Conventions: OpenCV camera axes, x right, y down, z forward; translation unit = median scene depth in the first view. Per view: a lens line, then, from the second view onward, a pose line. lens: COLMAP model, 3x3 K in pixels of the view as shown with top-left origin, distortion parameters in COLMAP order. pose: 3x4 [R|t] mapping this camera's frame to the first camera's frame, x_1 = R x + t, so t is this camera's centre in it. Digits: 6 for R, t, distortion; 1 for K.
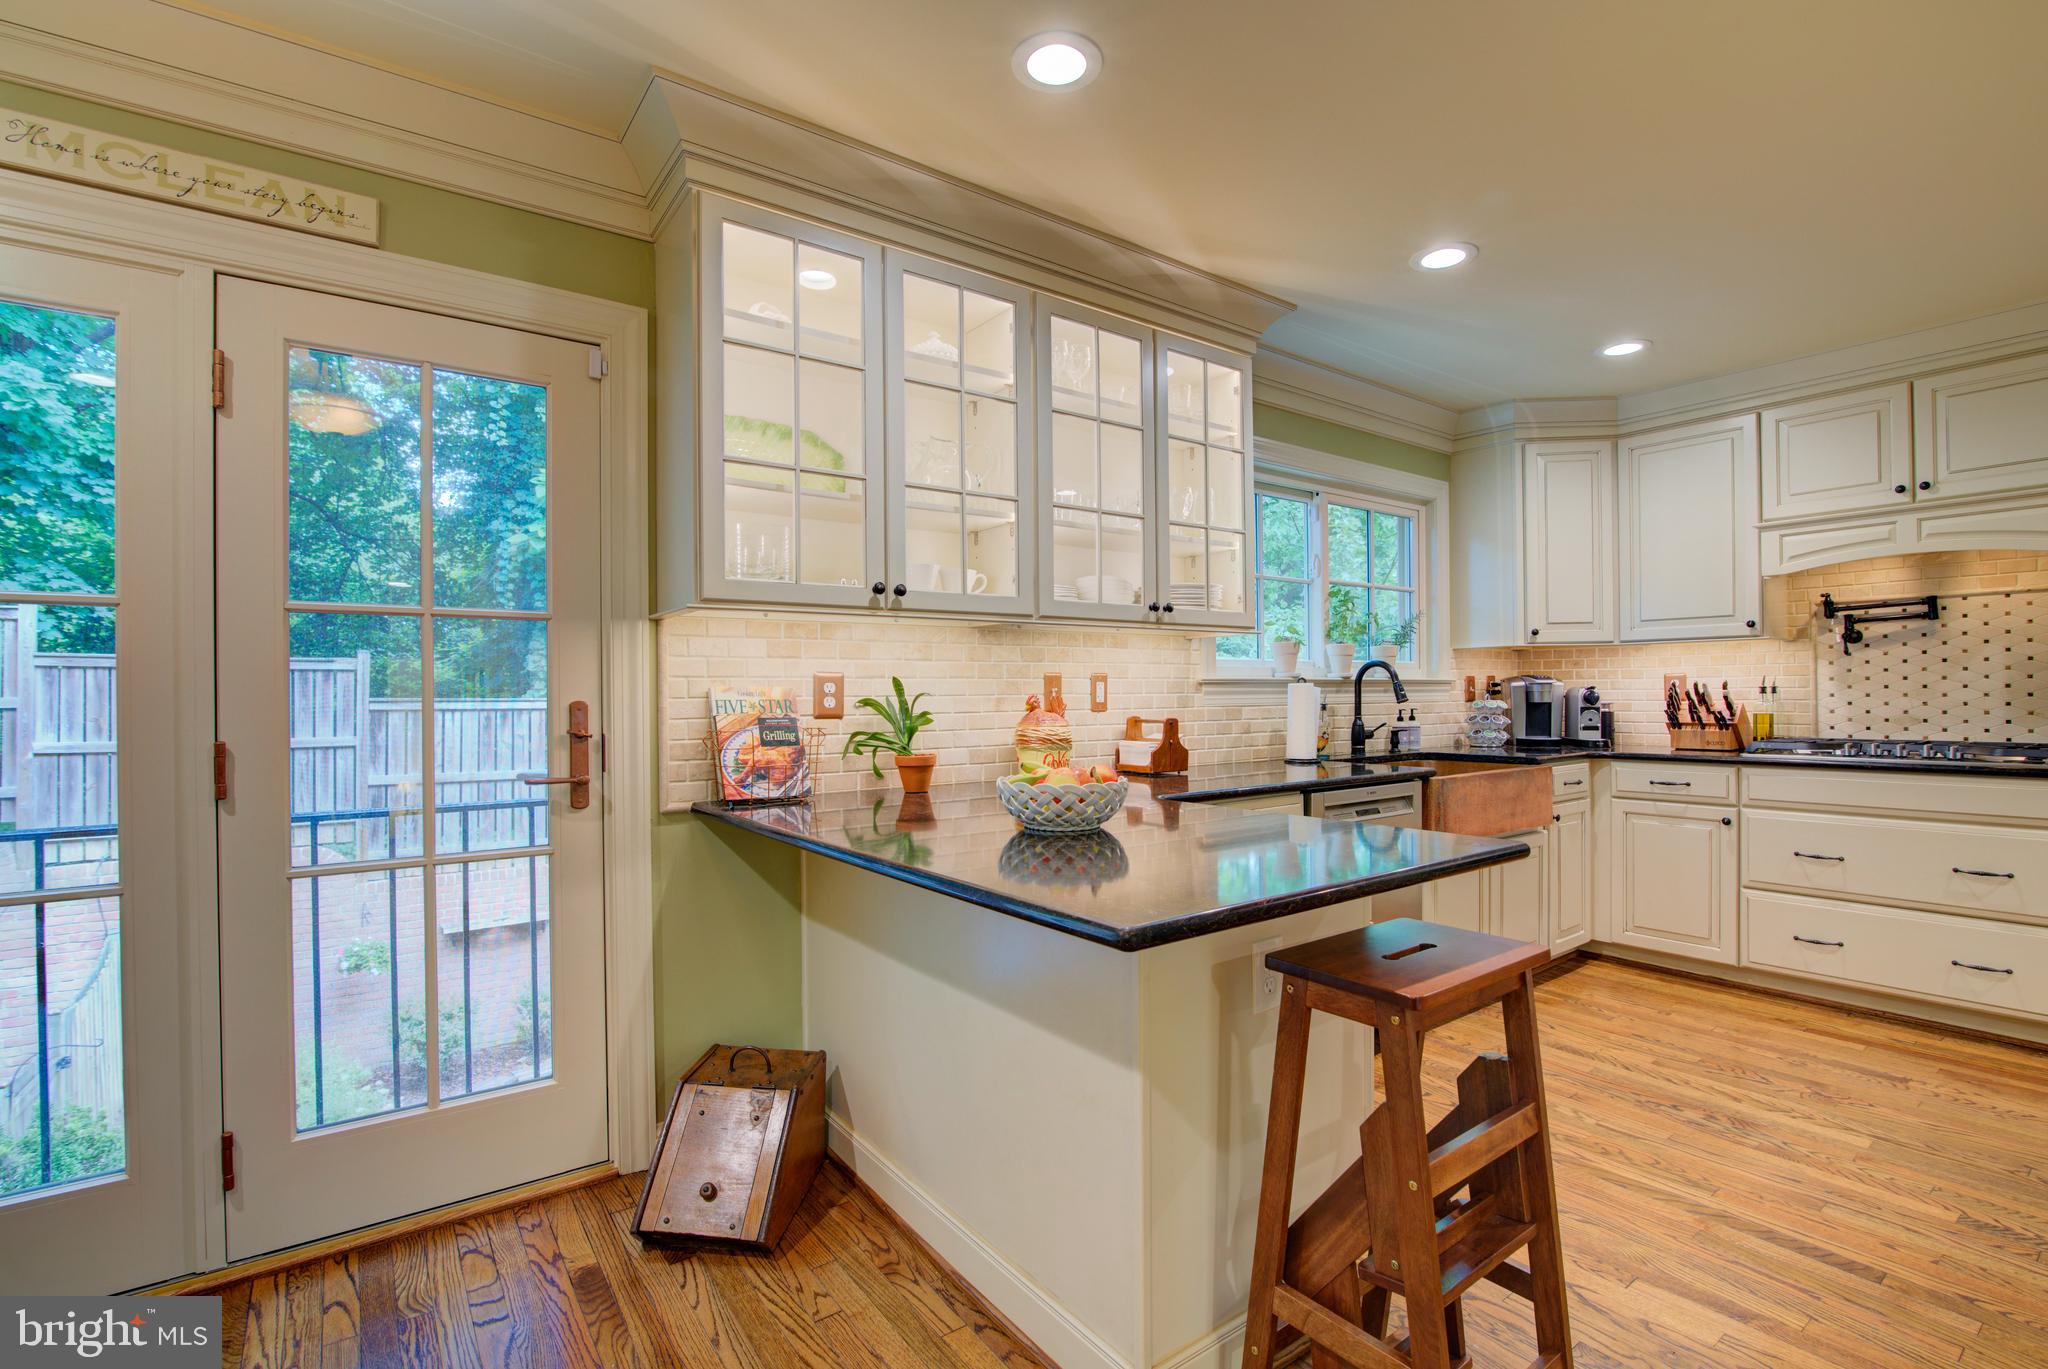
lens RADIAL K [[932.7, 0, 1027.3], [0, 932.7, 694.4], [0, 0, 1]] dist [-0.021089, 0.002003]
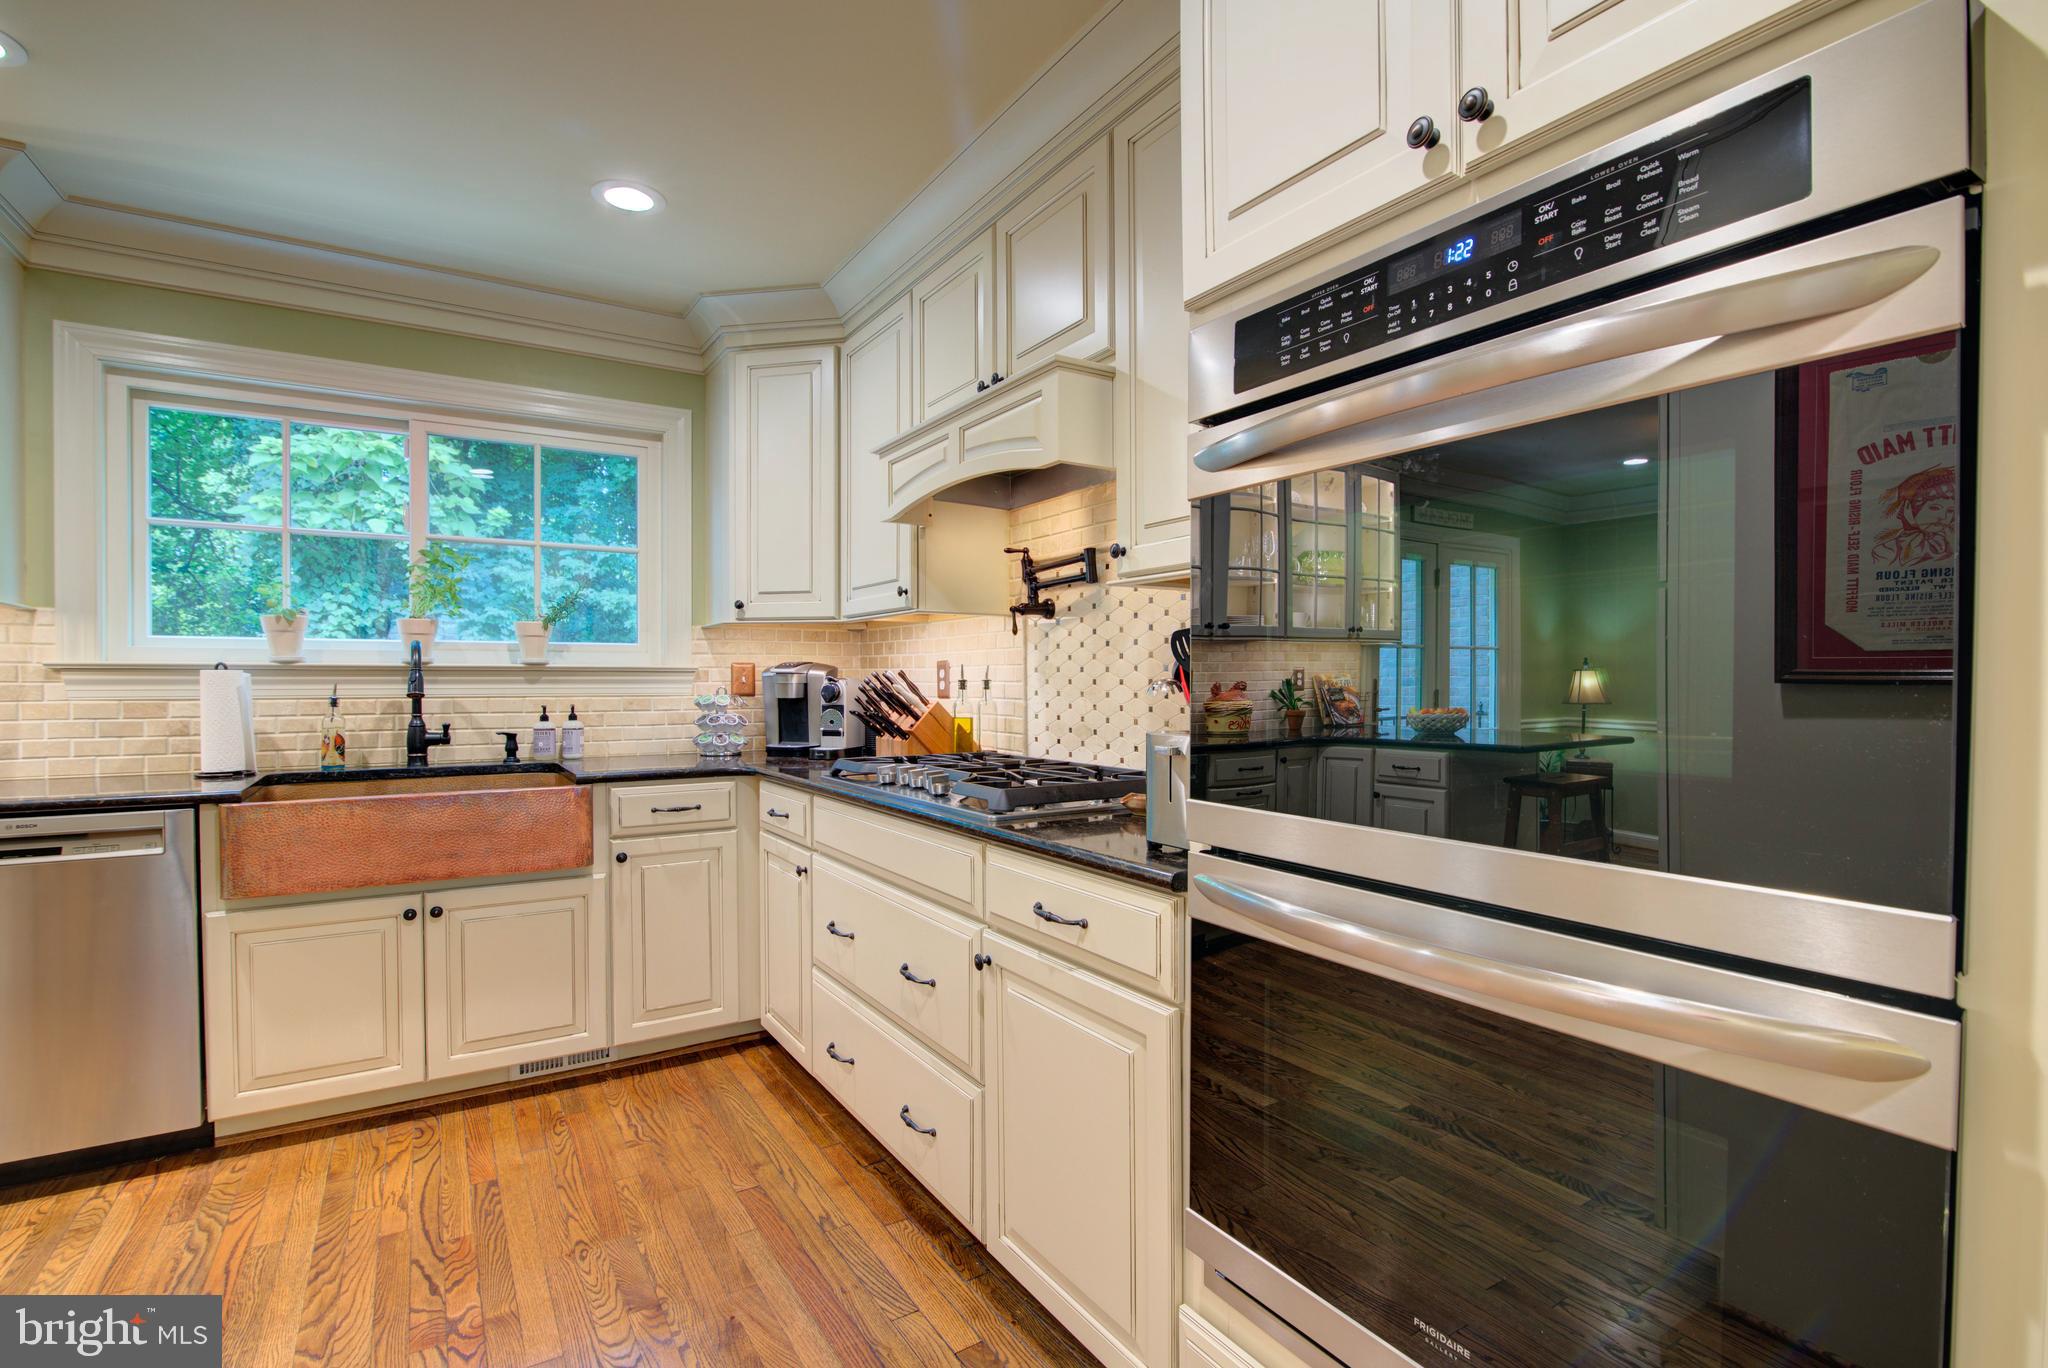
lens RADIAL K [[954.4, 0, 1027.2], [0, 954.4, 694.0], [0, 0, 1]] dist [-0.019860, 0.001061]
pose [[0.997916, 0.009939, -0.063750, 0.988193], [-0.009016, 0.999851, 0.014749, -0.009749], [0.063887, -0.014144, 0.997857, 0.290270]]
